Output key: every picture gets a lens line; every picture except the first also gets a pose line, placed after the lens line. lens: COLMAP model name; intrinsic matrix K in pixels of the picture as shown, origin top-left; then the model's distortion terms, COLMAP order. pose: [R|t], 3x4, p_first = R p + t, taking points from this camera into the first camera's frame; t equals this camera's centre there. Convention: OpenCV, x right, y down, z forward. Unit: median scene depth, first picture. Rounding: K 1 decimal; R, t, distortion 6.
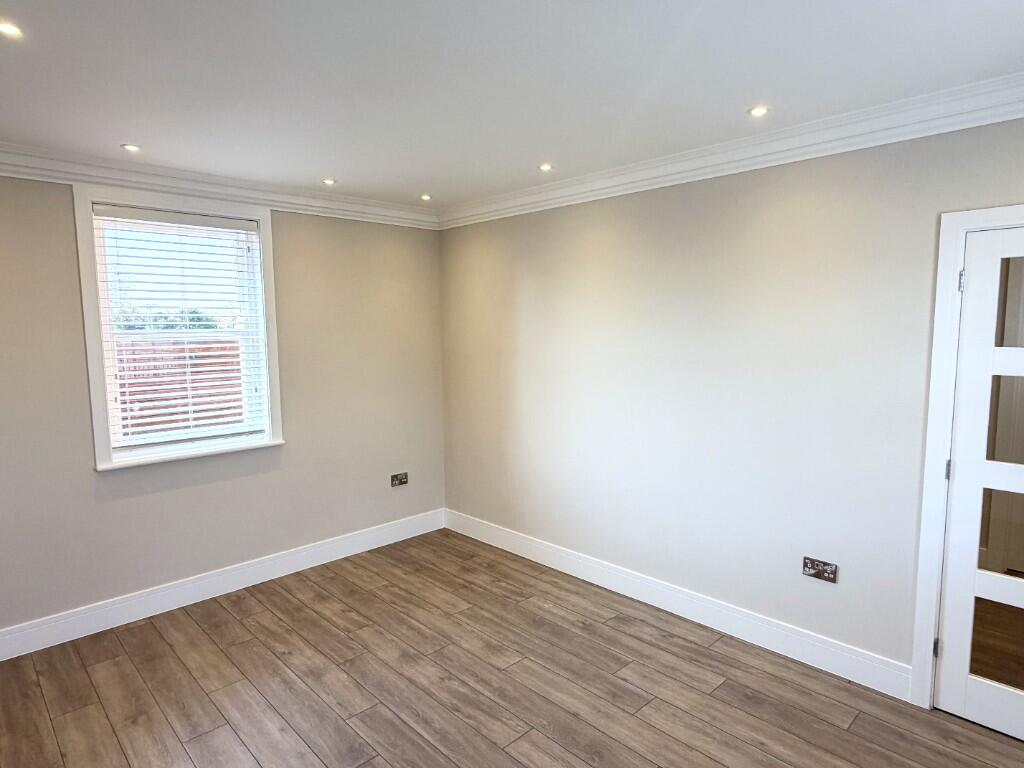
lens RADIAL K [[605.2, 0, 514.1], [0, 605.2, 385.9], [0, 0, 1]] dist [0.013654, 0.002664]
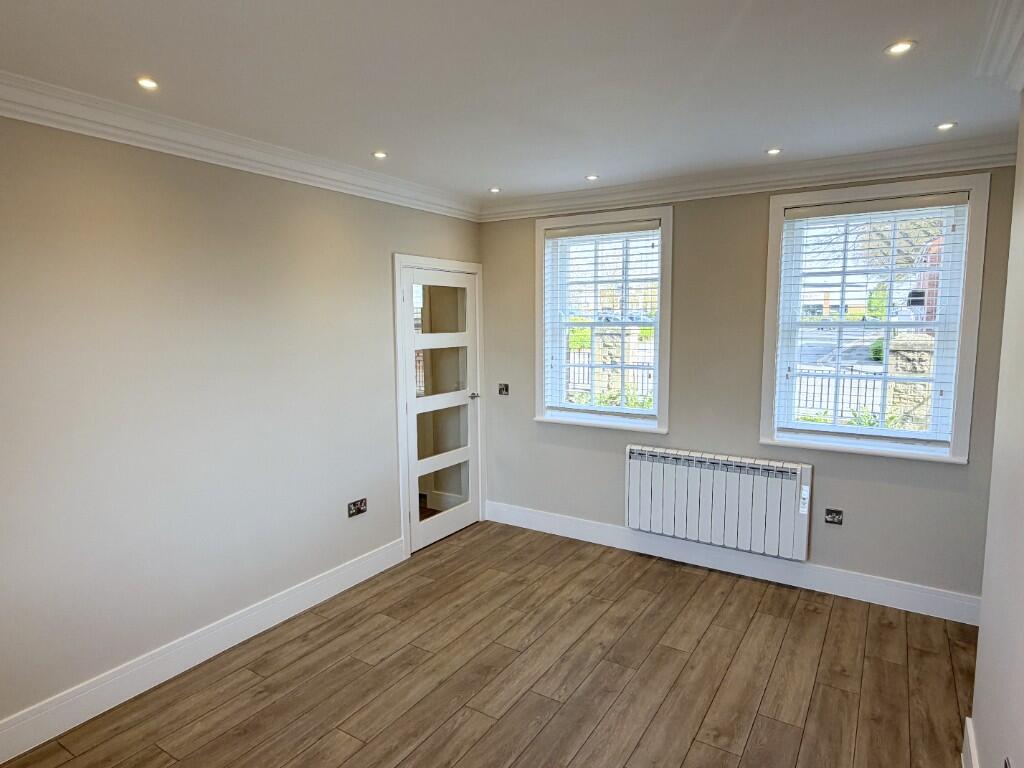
lens RADIAL K [[605.2, 0, 504.1], [0, 605.2, 385.9], [0, 0, 1]] dist [0.013654, 0.002664]
pose [[-0.229346, -0.094305, 0.968766, -0.805710], [0.106203, 0.986928, 0.121216, -0.081253], [-0.967534, 0.130687, -0.216332, 0.934537]]
